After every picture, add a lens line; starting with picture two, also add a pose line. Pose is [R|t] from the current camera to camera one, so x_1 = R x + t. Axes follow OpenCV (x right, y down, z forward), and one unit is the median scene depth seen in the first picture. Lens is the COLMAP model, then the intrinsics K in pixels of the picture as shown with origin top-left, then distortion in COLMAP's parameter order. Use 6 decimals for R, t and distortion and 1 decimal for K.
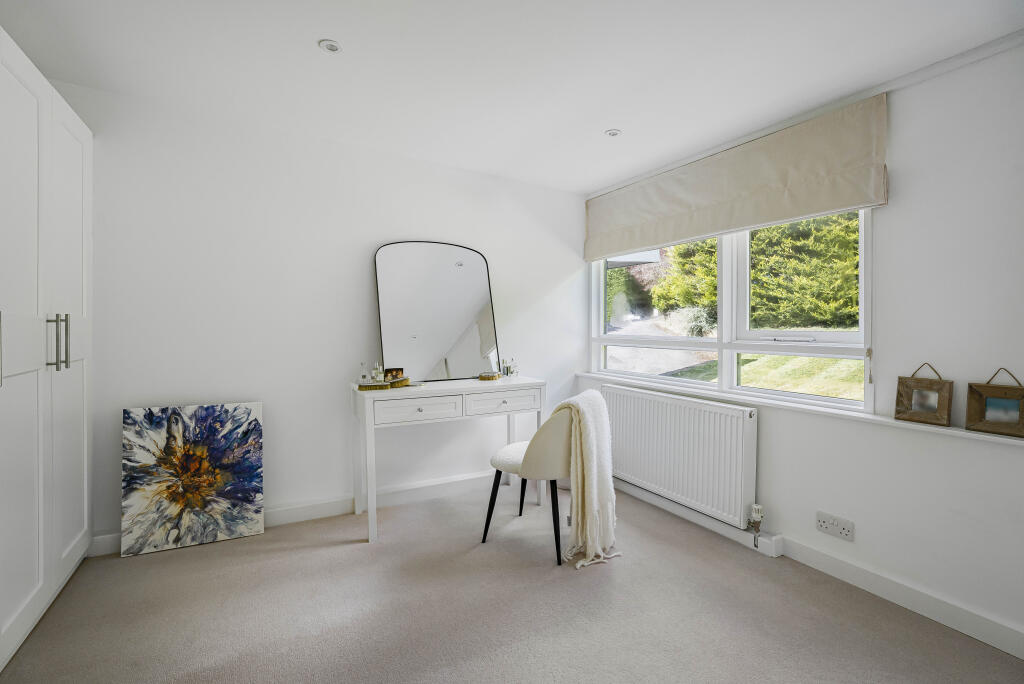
lens RADIAL K [[486.2, 0, 511.0], [0, 486.2, 328.1], [0, 0, 1]] dist [-0.000493, -0.000111]
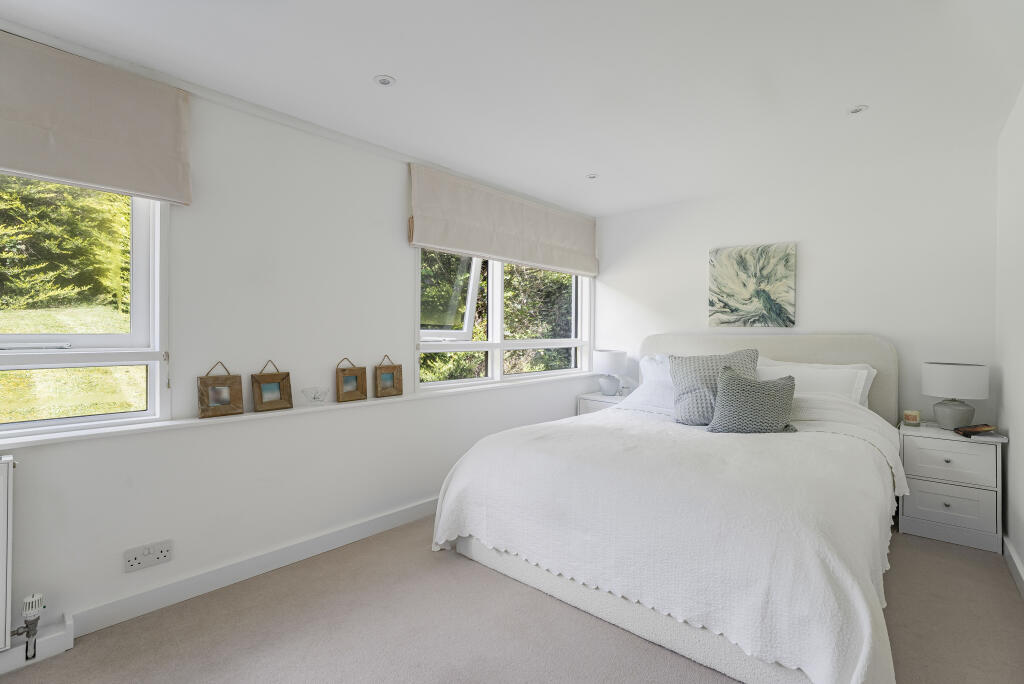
lens RADIAL K [[485.4, 0, 512.0], [0, 485.4, 342.0], [0, 0, 1]] dist [-0.001612, -0.000517]
pose [[-0.333459, -0.024392, 0.942449, -0.404287], [-0.001695, 0.999679, 0.025273, -0.002205], [-0.942763, 0.006830, -0.333394, 0.728159]]
